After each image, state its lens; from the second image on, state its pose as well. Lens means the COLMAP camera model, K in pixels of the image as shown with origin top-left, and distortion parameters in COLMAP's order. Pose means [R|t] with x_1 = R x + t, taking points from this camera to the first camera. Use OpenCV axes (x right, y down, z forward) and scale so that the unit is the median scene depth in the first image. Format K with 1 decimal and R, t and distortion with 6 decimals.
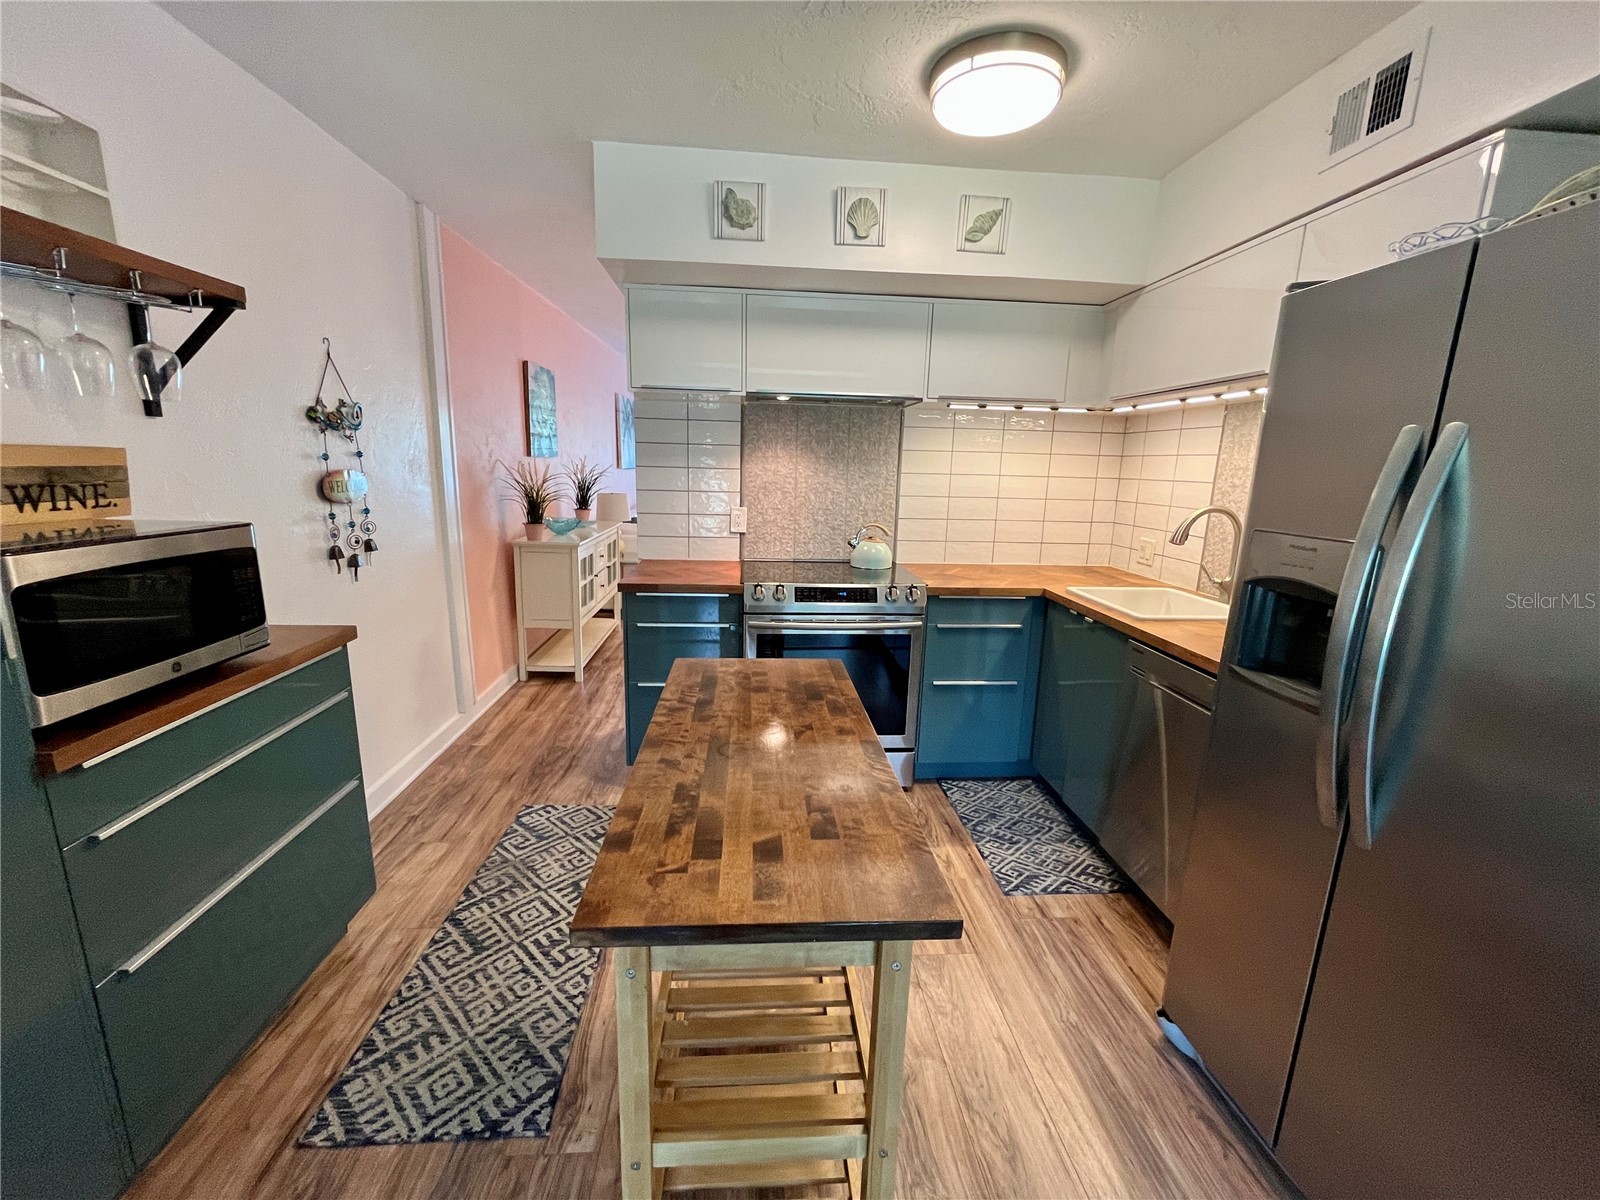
lens RADIAL K [[648.6, 0, 797.7], [0, 648.6, 597.1], [0, 0, 1]] dist [-0.001840, -0.000721]
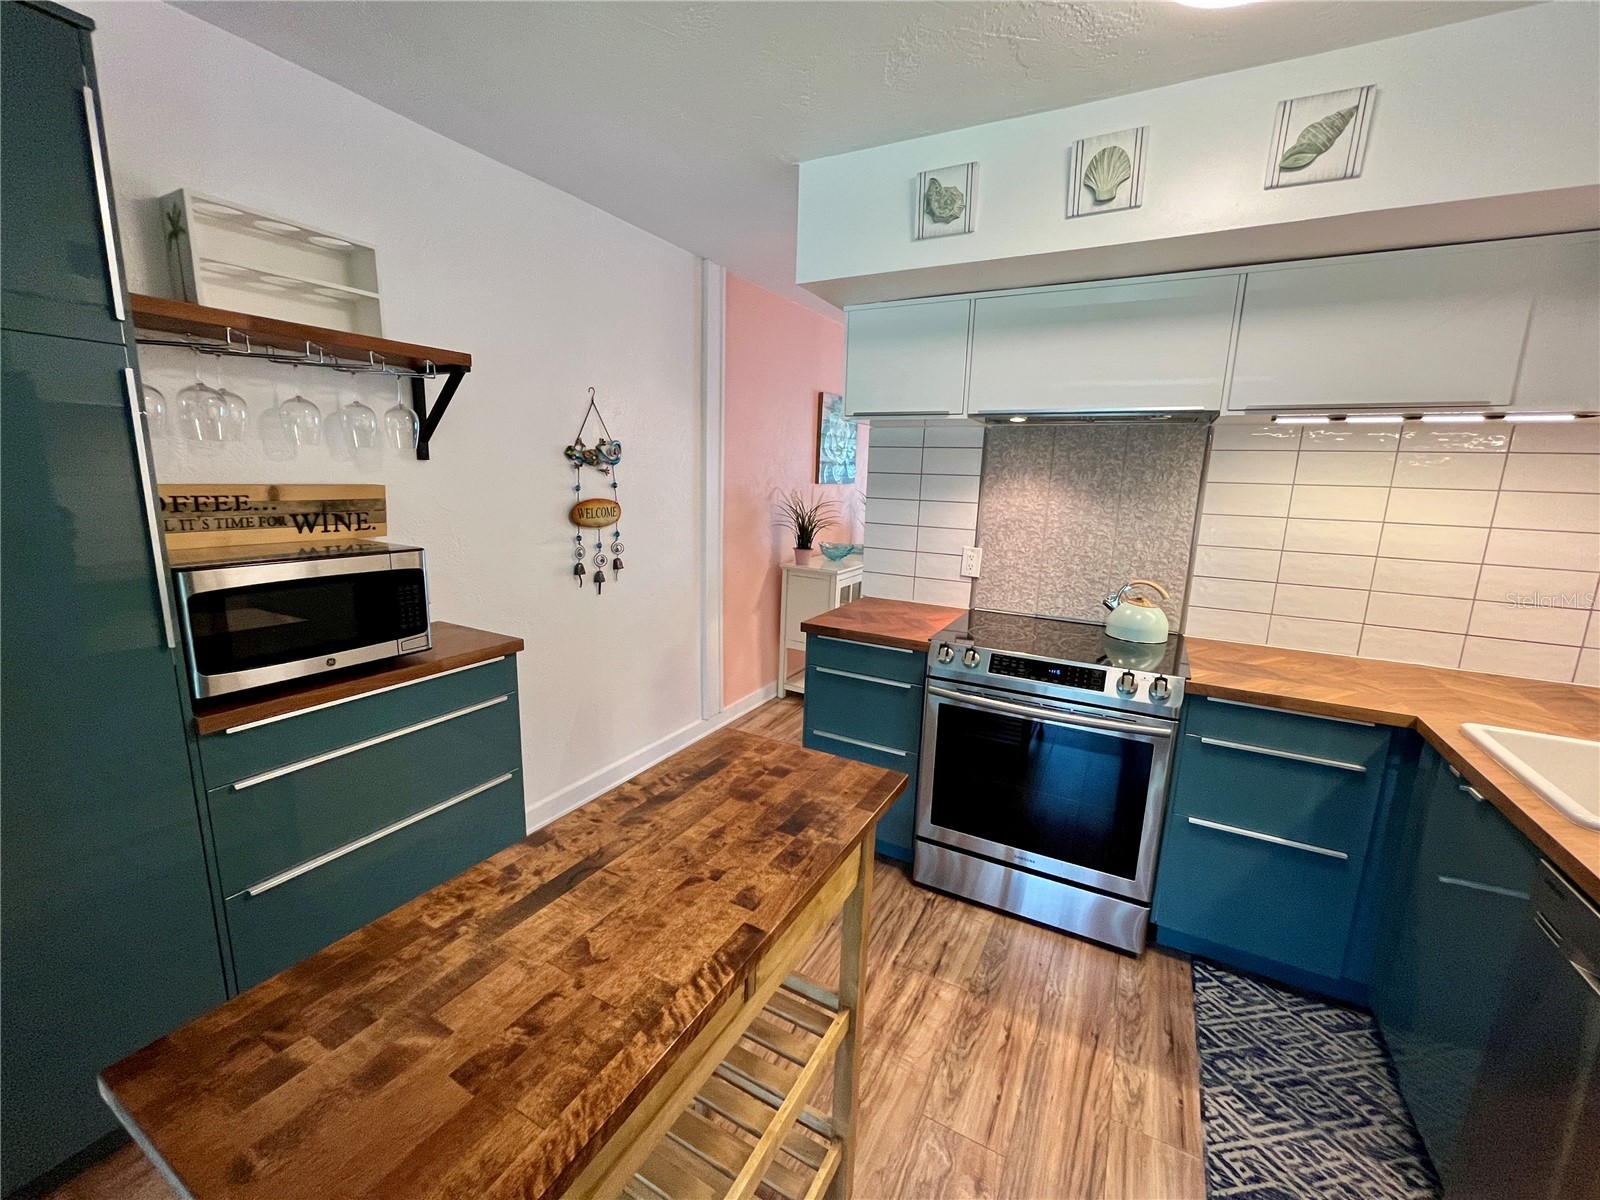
lens RADIAL K [[648.6, 0, 796.0], [0, 648.6, 596.8], [0, 0, 1]] dist [-0.001840, -0.000721]
pose [[0.839534, 0.101076, -0.533822, 0.211256], [-0.117290, 0.993091, 0.003576, -0.059071], [0.530495, 0.059610, 0.845589, 0.187336]]
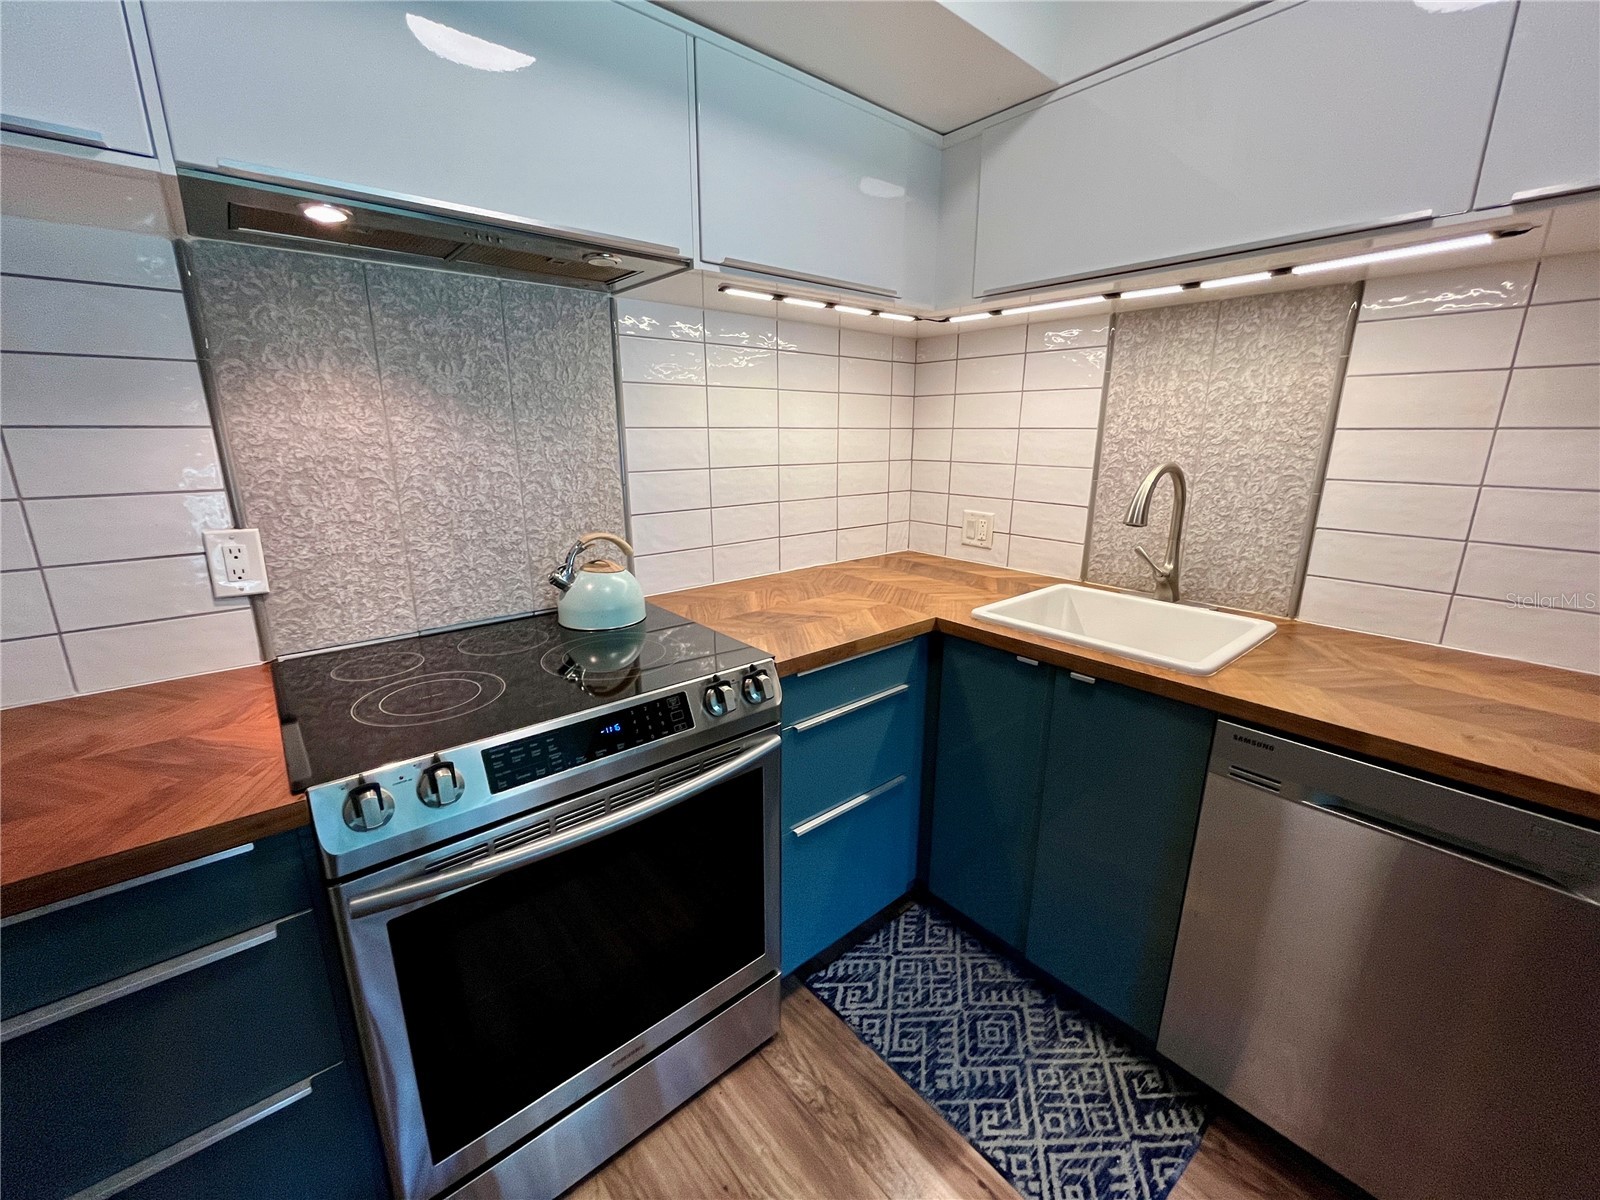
lens RADIAL K [[648.6, 0, 798.3], [0, 648.6, 597.9], [0, 0, 1]] dist [-0.001840, -0.000721]
pose [[0.809549, -0.171944, 0.561307, -0.049445], [0.137595, 0.985086, 0.103312, -0.111170], [-0.570699, -0.006403, 0.821134, 0.600203]]
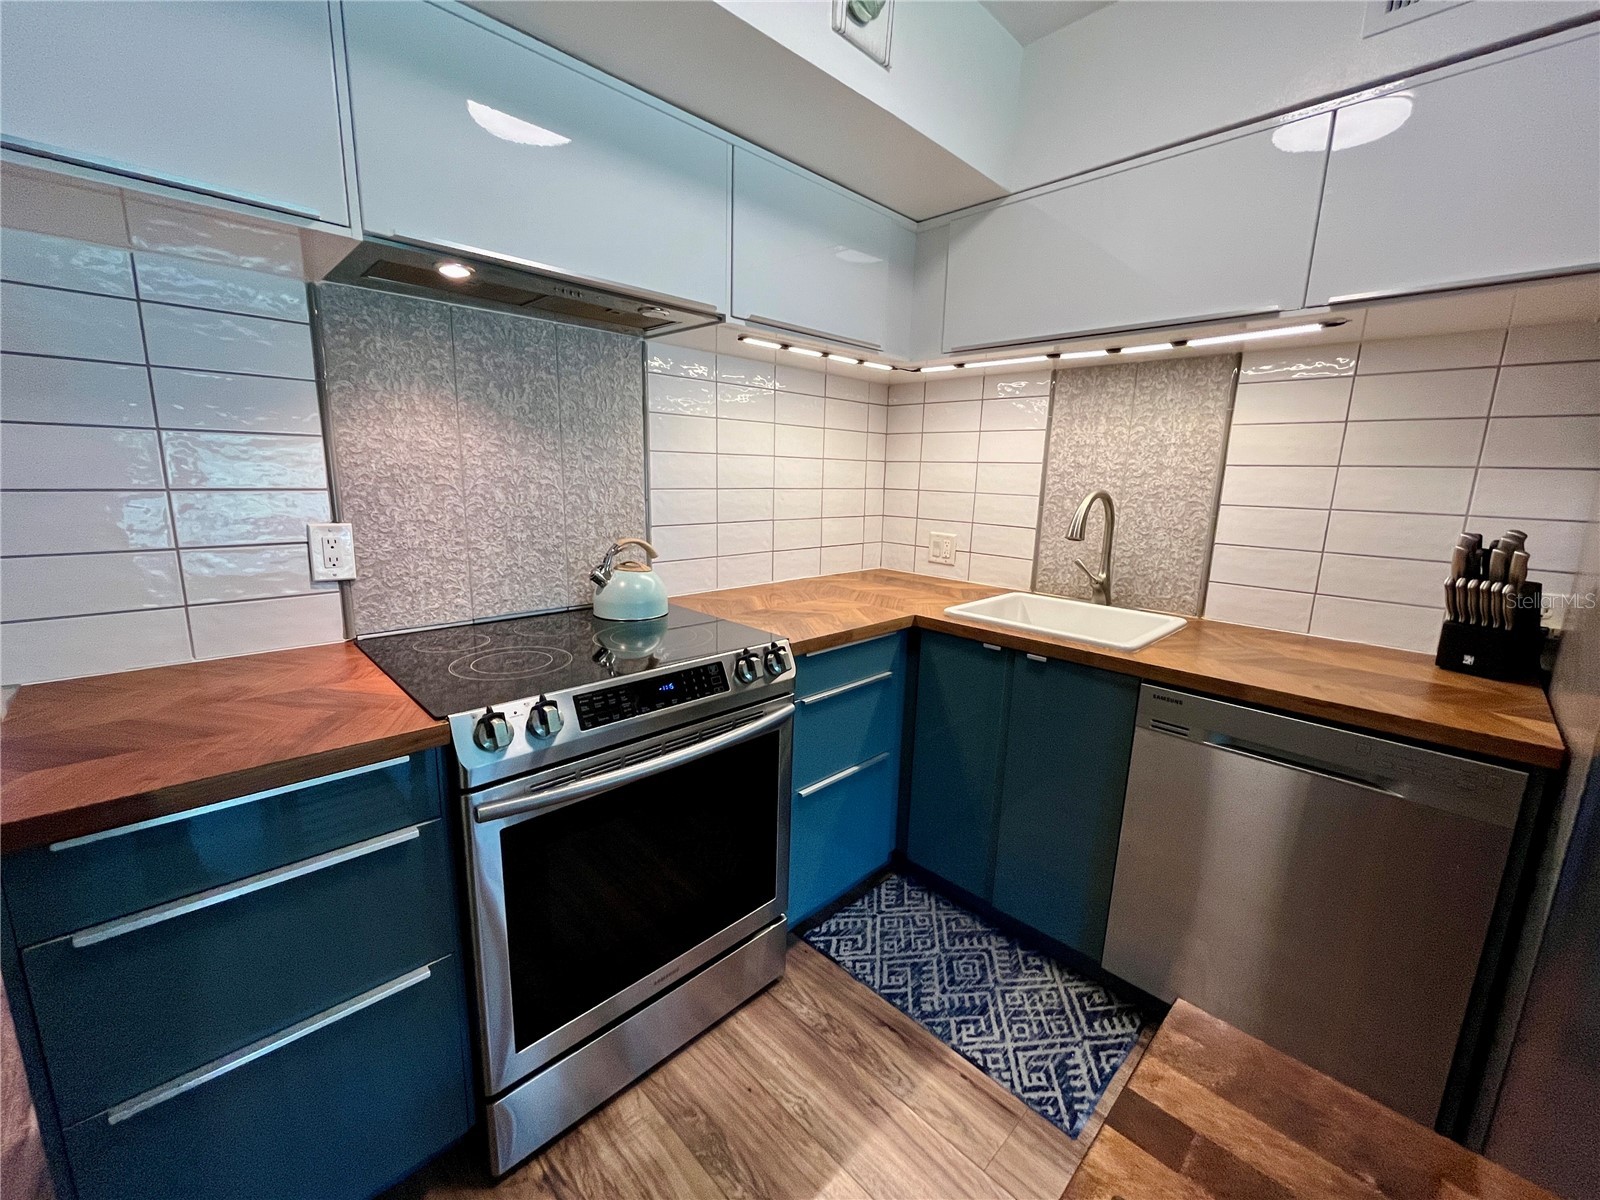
lens RADIAL K [[648.6, 0, 798.8], [0, 648.6, 597.3], [0, 0, 1]] dist [-0.001840, -0.000721]
pose [[0.764028, -0.130370, 0.631874, -0.157624], [0.124284, 0.990769, 0.054140, -0.087345], [-0.633099, 0.037167, 0.773178, 0.549295]]
